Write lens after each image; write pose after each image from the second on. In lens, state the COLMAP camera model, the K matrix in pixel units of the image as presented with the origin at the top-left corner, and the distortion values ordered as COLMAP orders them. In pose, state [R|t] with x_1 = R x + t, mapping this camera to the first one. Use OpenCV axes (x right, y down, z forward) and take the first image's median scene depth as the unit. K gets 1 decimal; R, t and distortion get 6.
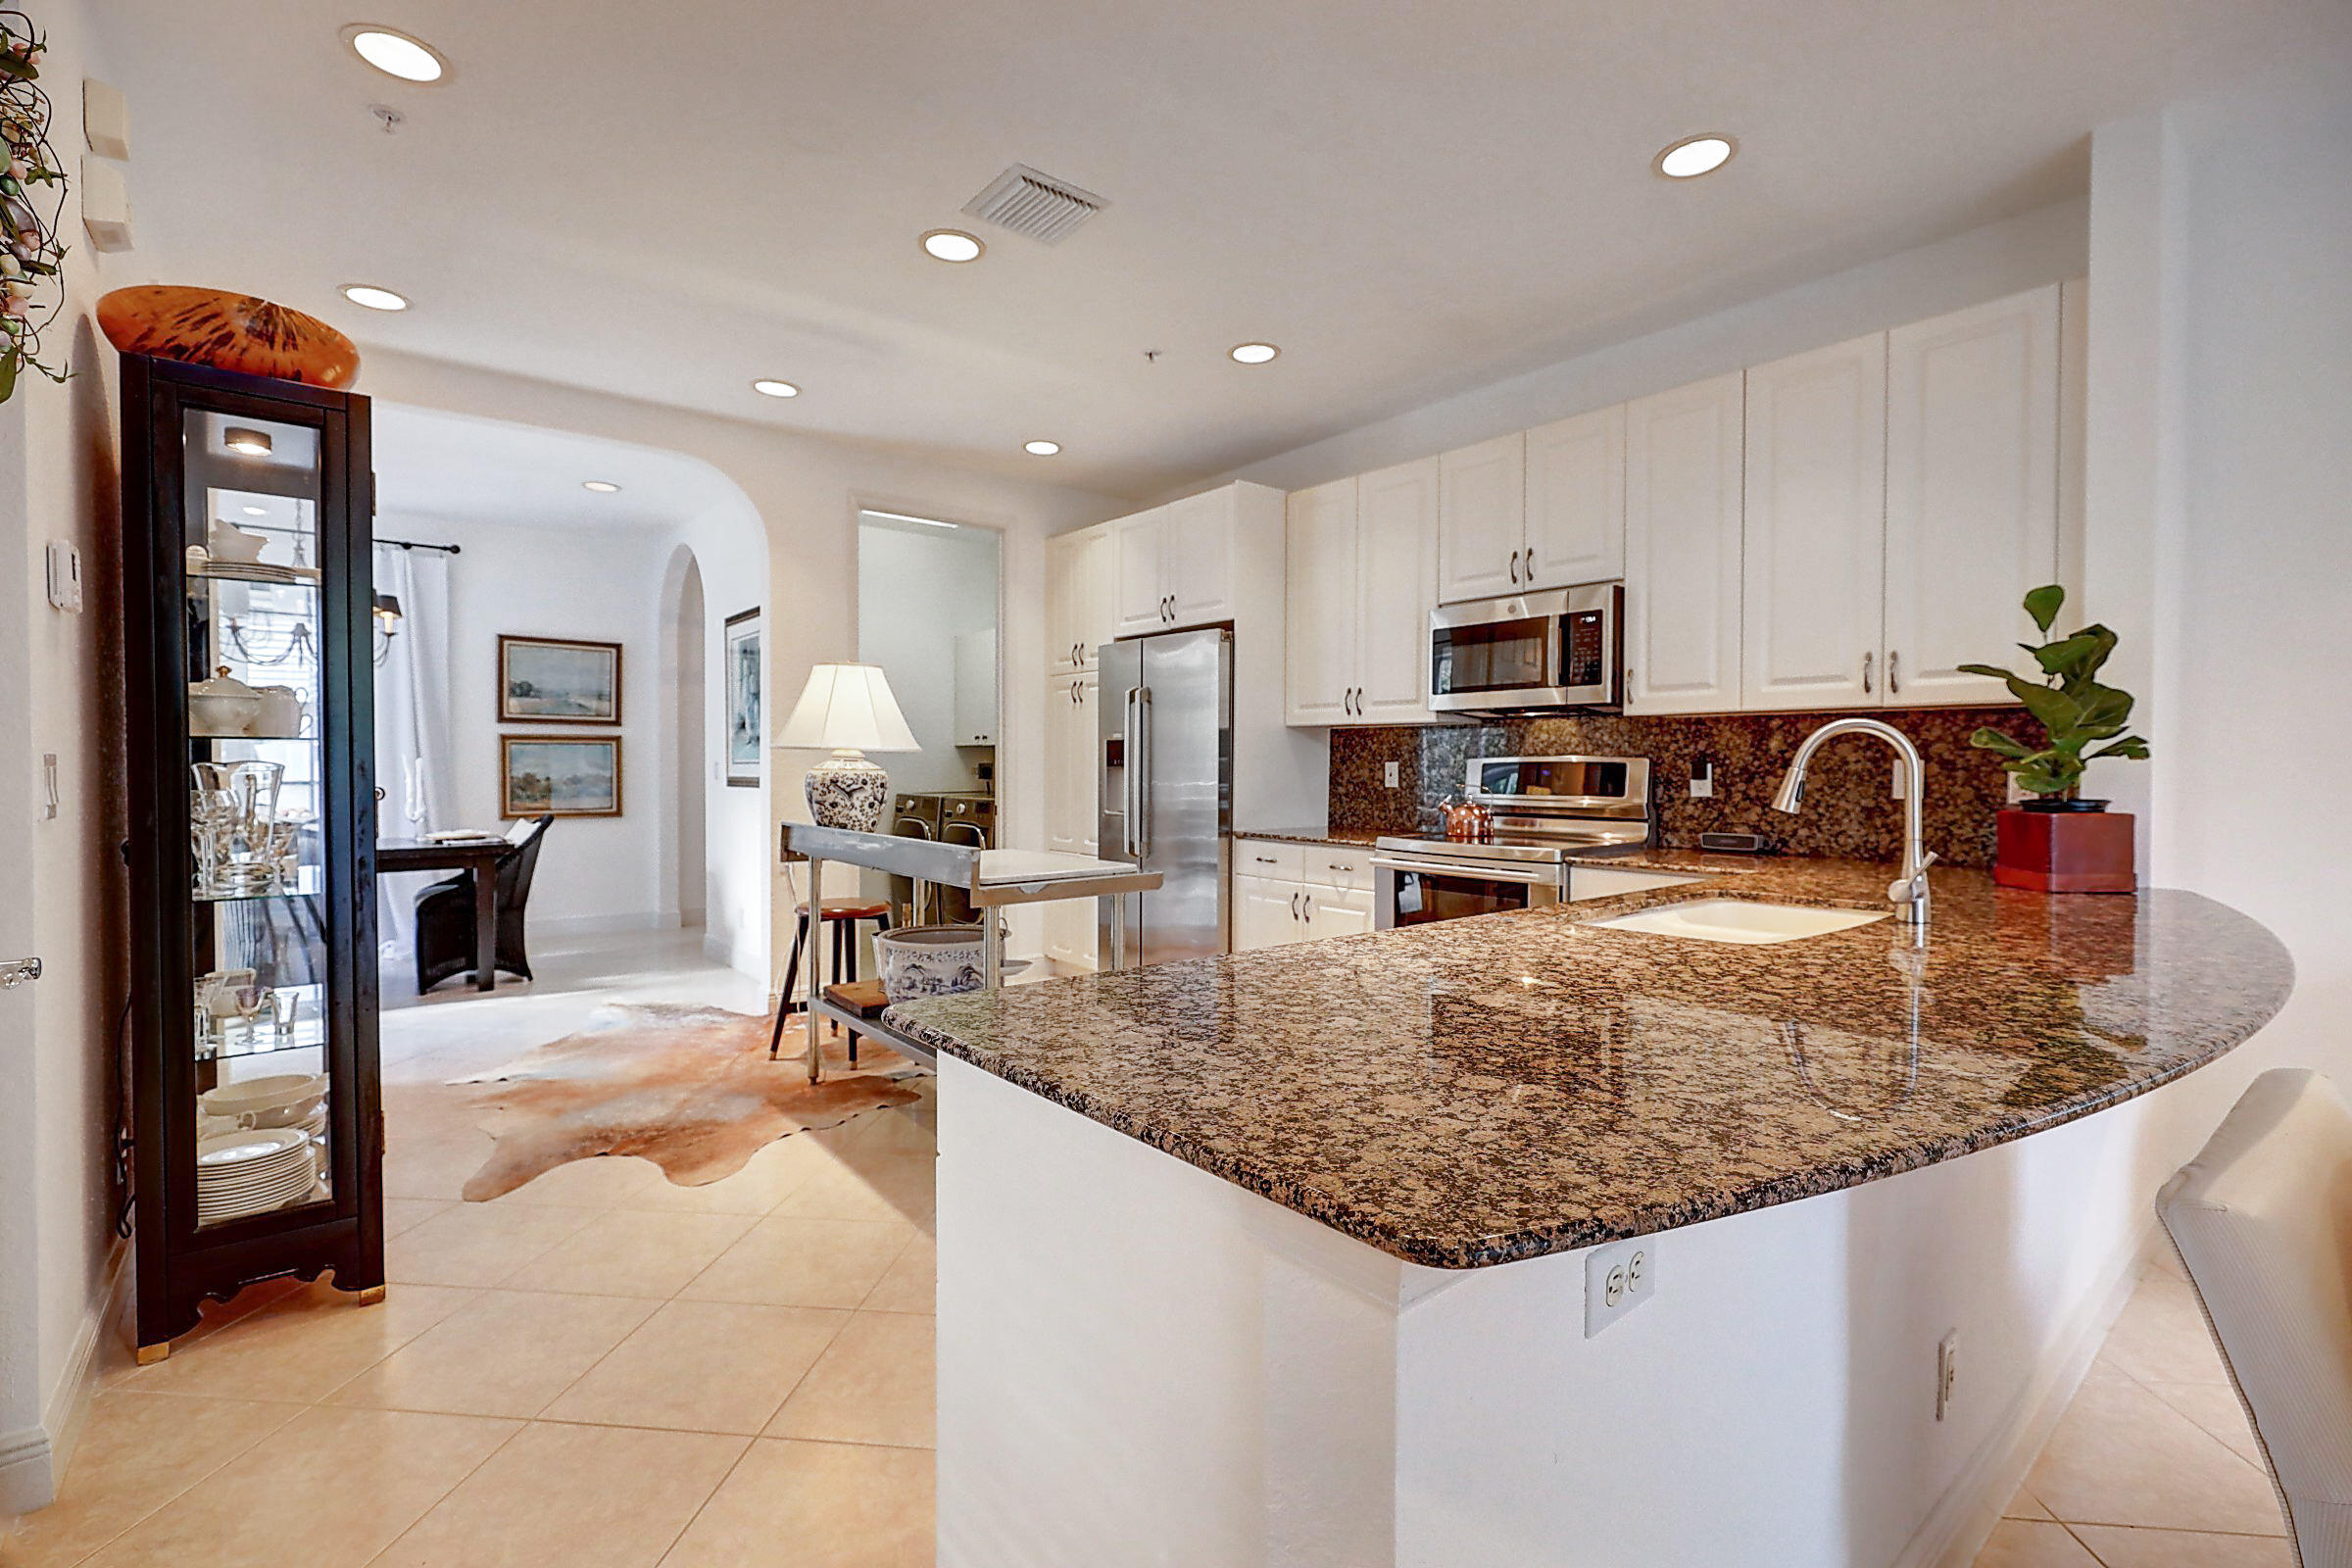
lens RADIAL K [[1048.3, 0, 1182.0], [0, 1048.3, 784.3], [0, 0, 1]] dist [0.001651, 0.000198]
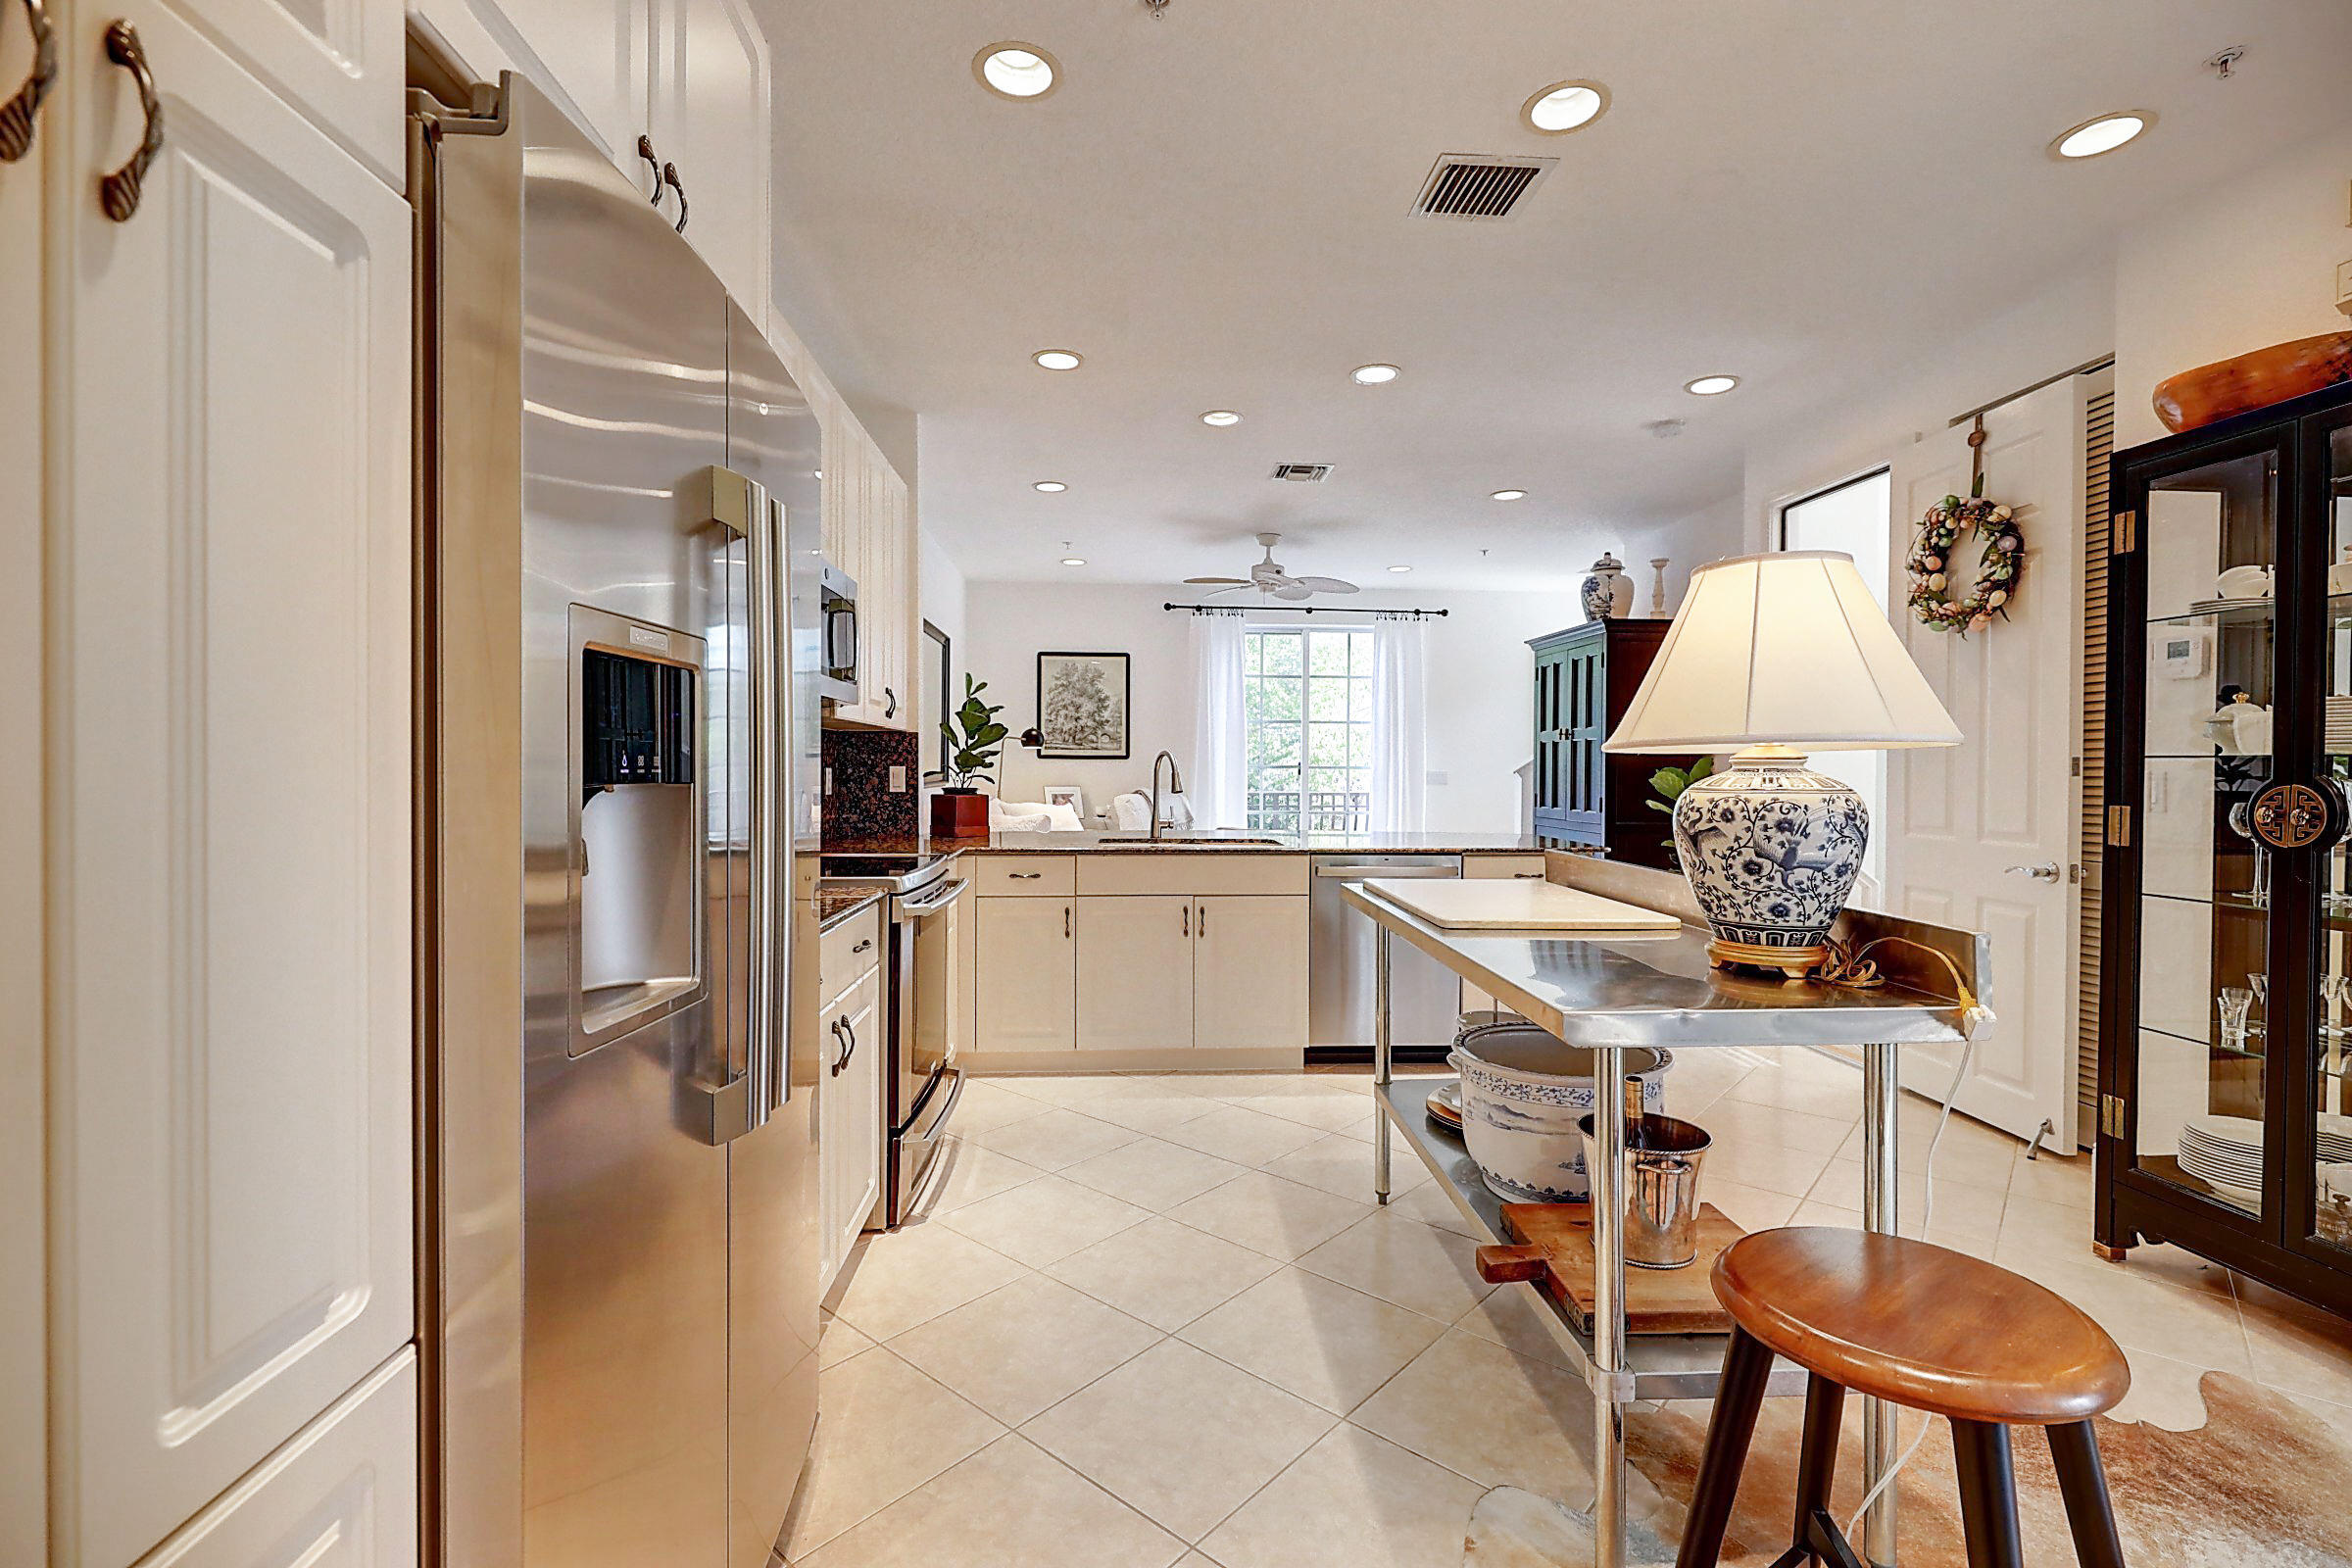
lens RADIAL K [[1048.3, 0, 1182.0], [0, 1048.3, 784.3], [0, 0, 1]] dist [0.001651, 0.000198]
pose [[-0.813191, -0.013830, 0.581833, -0.374969], [0.005222, 0.999504, 0.031057, -0.031577], [-0.581974, 0.028293, -0.812715, 1.517453]]
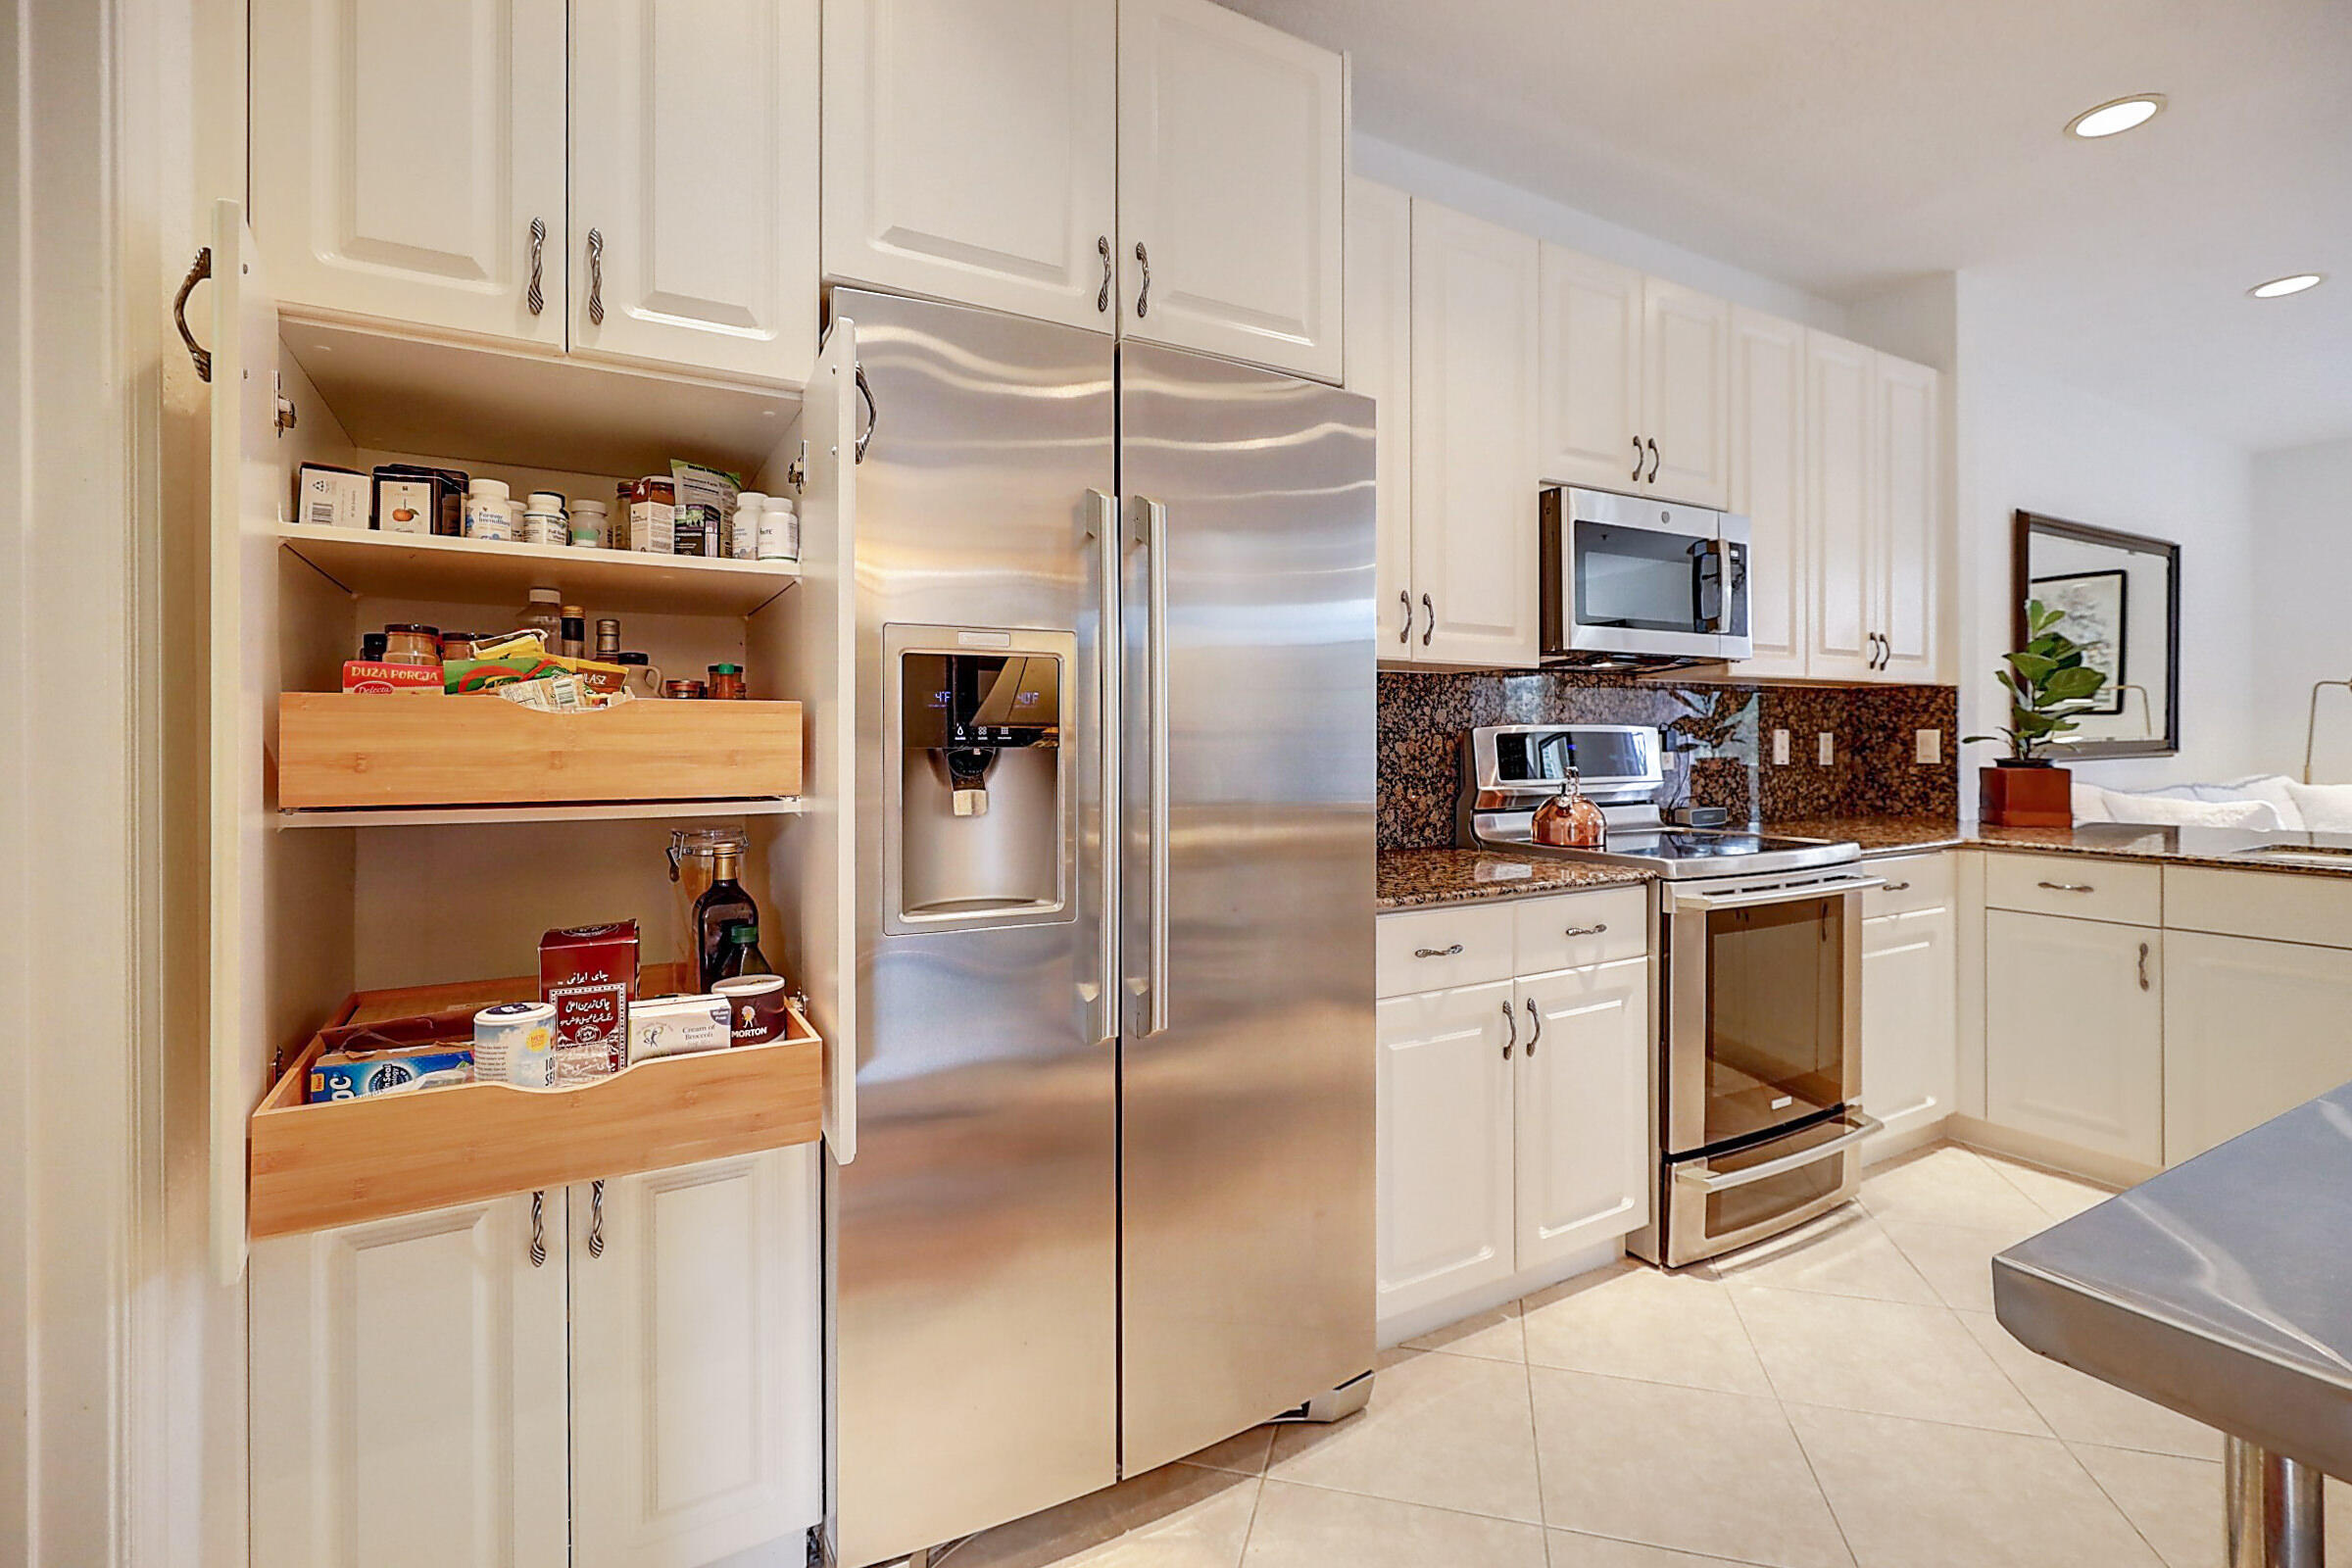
lens RADIAL K [[1068.4, 0, 1183.3], [0, 1068.4, 738.8], [0, 0, 1]] dist [0.001802, 0.000708]
pose [[0.158040, -0.004562, 0.987422, -0.464270], [0.023721, 0.999718, 0.000822, -0.025161], [-0.987148, 0.023292, 0.158104, 1.232580]]
